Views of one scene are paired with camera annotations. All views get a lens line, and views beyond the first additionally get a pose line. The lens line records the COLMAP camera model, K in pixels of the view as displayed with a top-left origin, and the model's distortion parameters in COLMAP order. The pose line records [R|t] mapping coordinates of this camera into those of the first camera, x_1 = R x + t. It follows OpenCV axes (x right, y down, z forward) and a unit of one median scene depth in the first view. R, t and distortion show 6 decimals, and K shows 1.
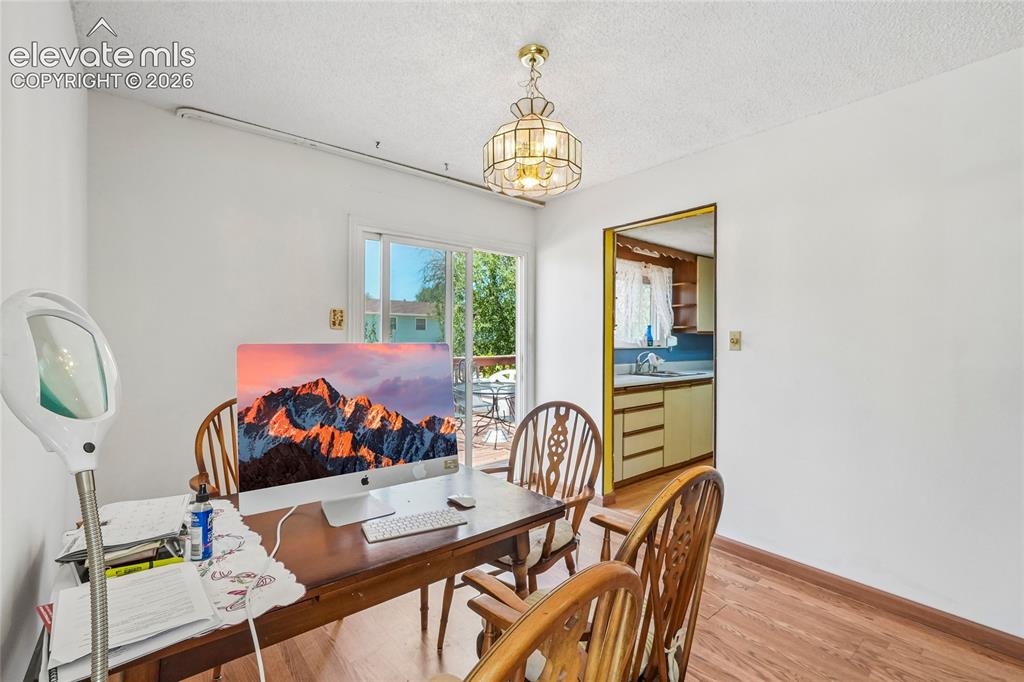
lens RADIAL K [[448.6, 0, 512.0], [0, 448.6, 341.0], [0, 0, 1]] dist [0.000023, 0.000244]
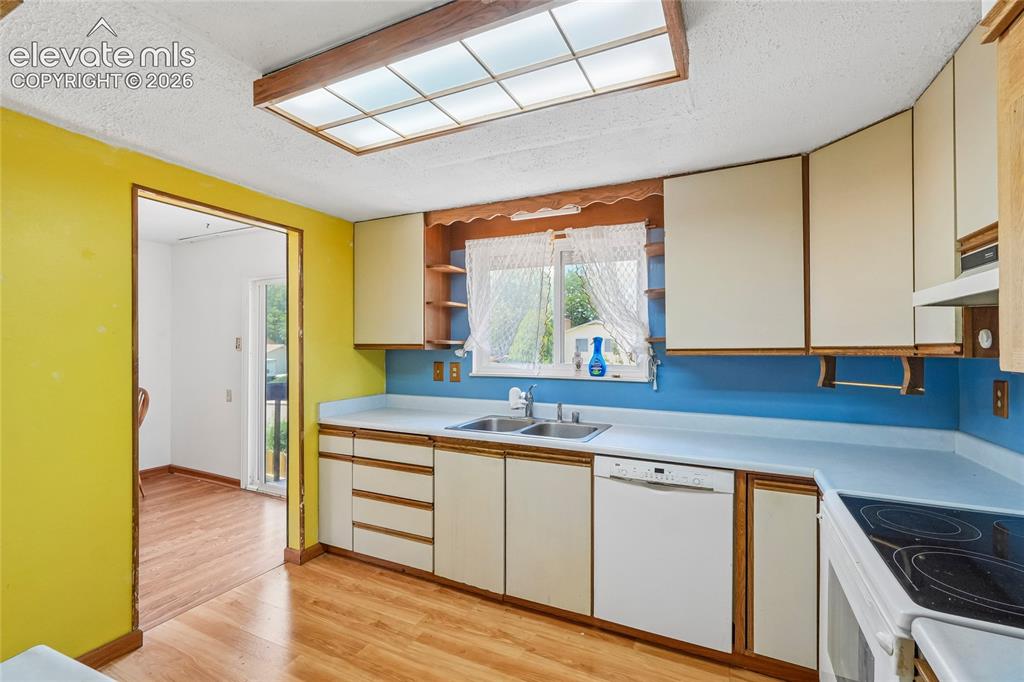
lens RADIAL K [[444.0, 0, 514.7], [0, 444.0, 345.3], [0, 0, 1]] dist [0.001059, 0.000245]
pose [[0.422441, 0.001029, -0.906390, 0.788581], [-0.006334, 0.999978, -0.001817, -0.025232], [0.906368, 0.006509, 0.422438, 0.712349]]
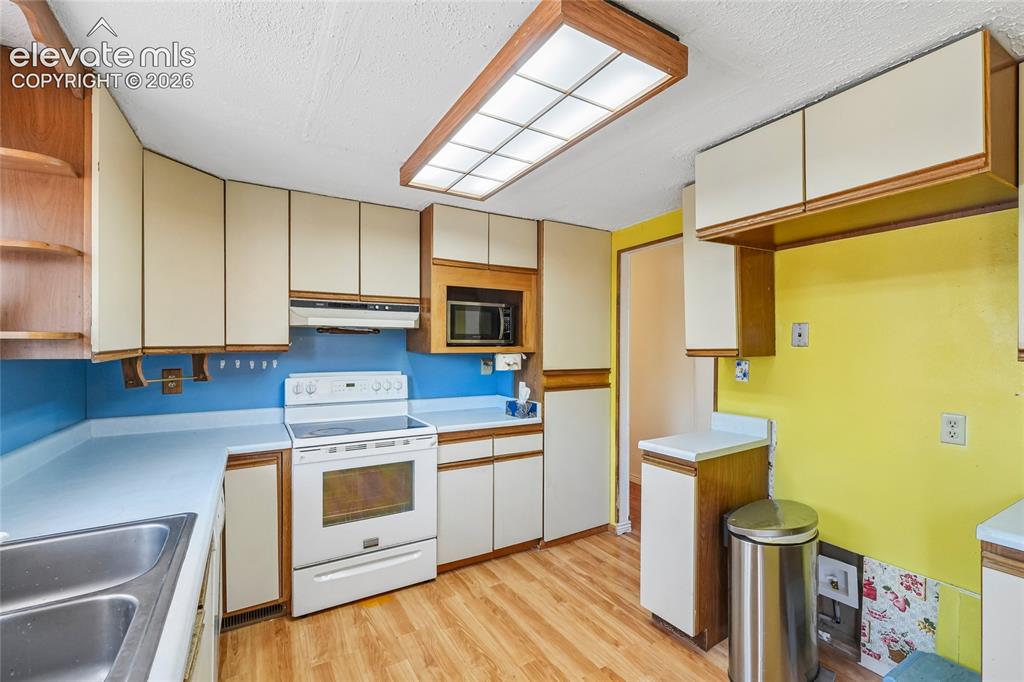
lens RADIAL K [[445.8, 0, 525.9], [0, 445.8, 347.9], [0, 0, 1]] dist [-0.002419, -0.000039]
pose [[0.122727, -0.004411, 0.992431, 0.188360], [0.001141, 0.999990, 0.004304, -0.026625], [-0.992440, 0.000605, 0.122731, 0.738790]]
